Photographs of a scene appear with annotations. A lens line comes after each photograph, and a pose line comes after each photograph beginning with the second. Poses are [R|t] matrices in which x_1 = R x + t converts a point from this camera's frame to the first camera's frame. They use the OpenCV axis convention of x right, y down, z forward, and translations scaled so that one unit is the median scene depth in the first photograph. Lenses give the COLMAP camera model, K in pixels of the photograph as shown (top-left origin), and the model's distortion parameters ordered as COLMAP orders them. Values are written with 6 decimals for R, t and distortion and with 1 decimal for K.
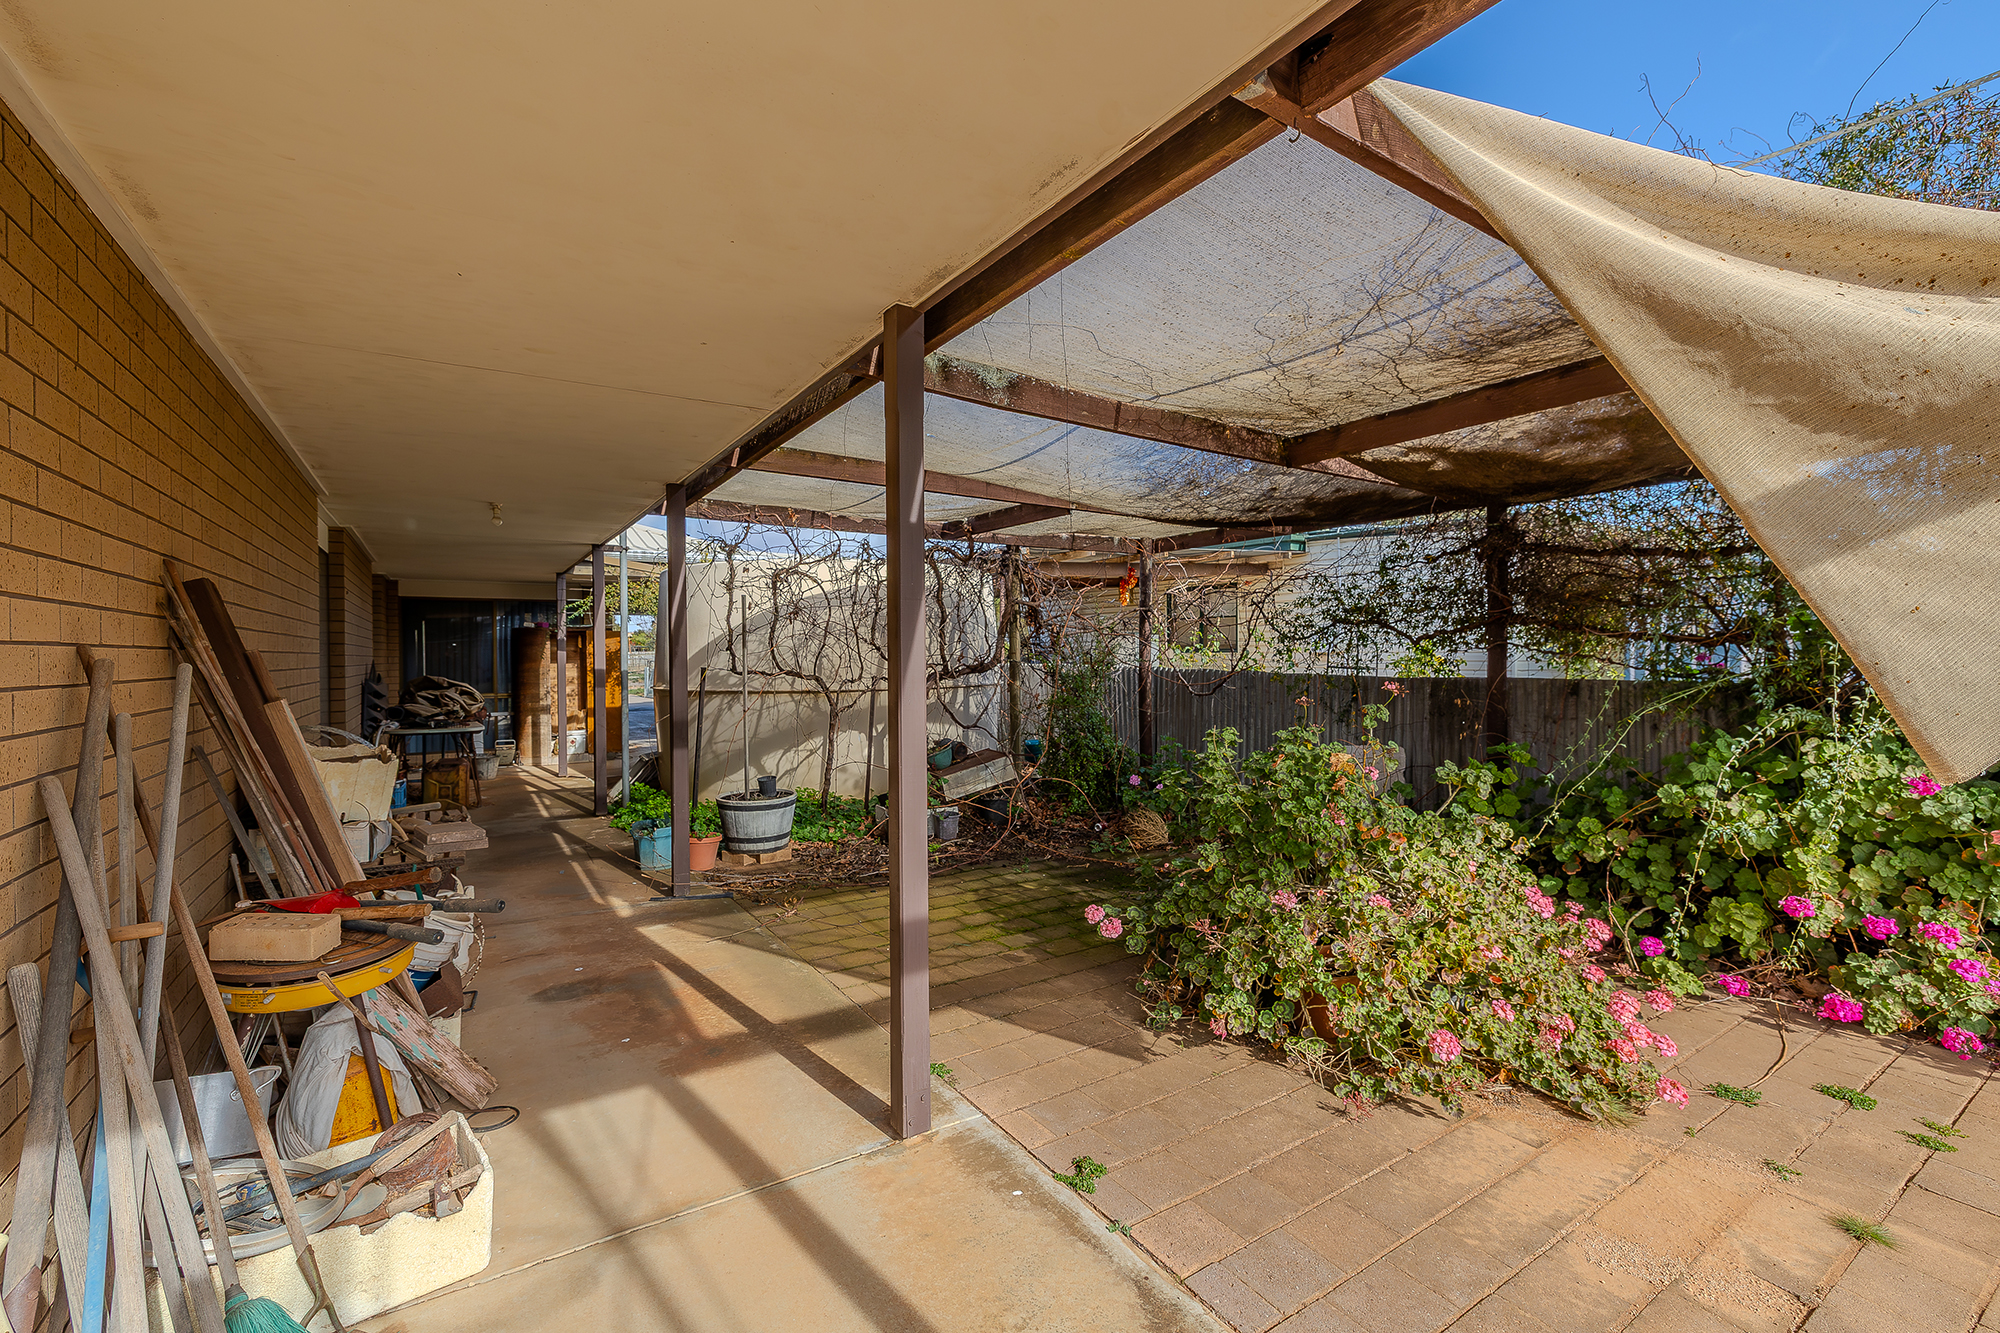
lens RADIAL K [[859.3, 0, 1003.5], [0, 859.3, 670.1], [0, 0, 1]] dist [0.004632, -0.000976]
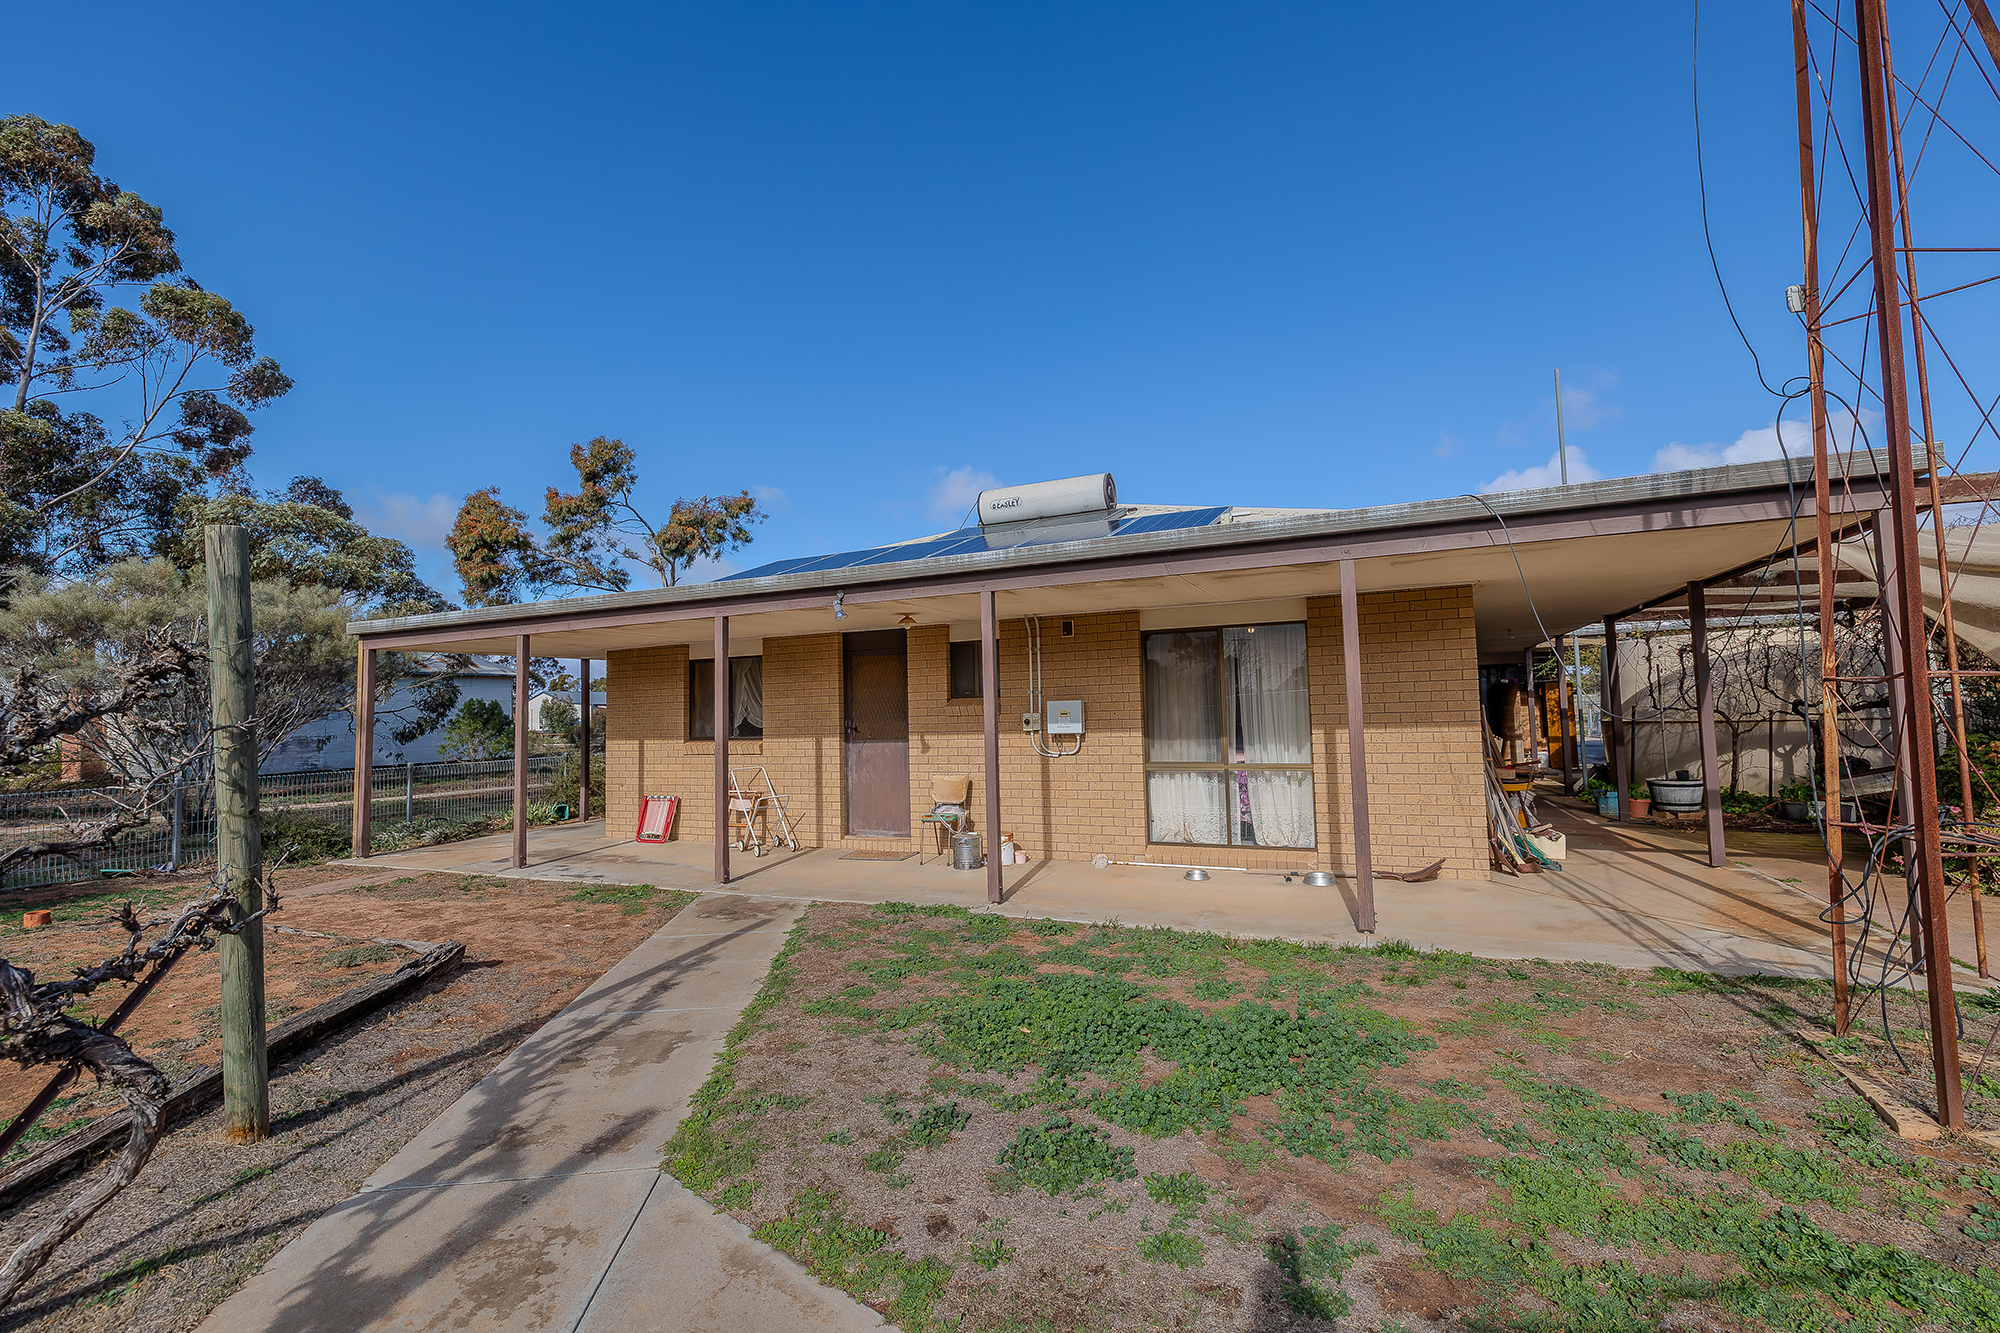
lens RADIAL K [[859.3, 0, 1017.9], [0, 859.3, 665.8], [0, 0, 1]] dist [0.004632, -0.000976]
pose [[0.563420, -0.056908, -0.824208, 0.317362], [0.010487, 0.998037, -0.061742, 0.007848], [0.826104, 0.026143, 0.562911, -0.826484]]
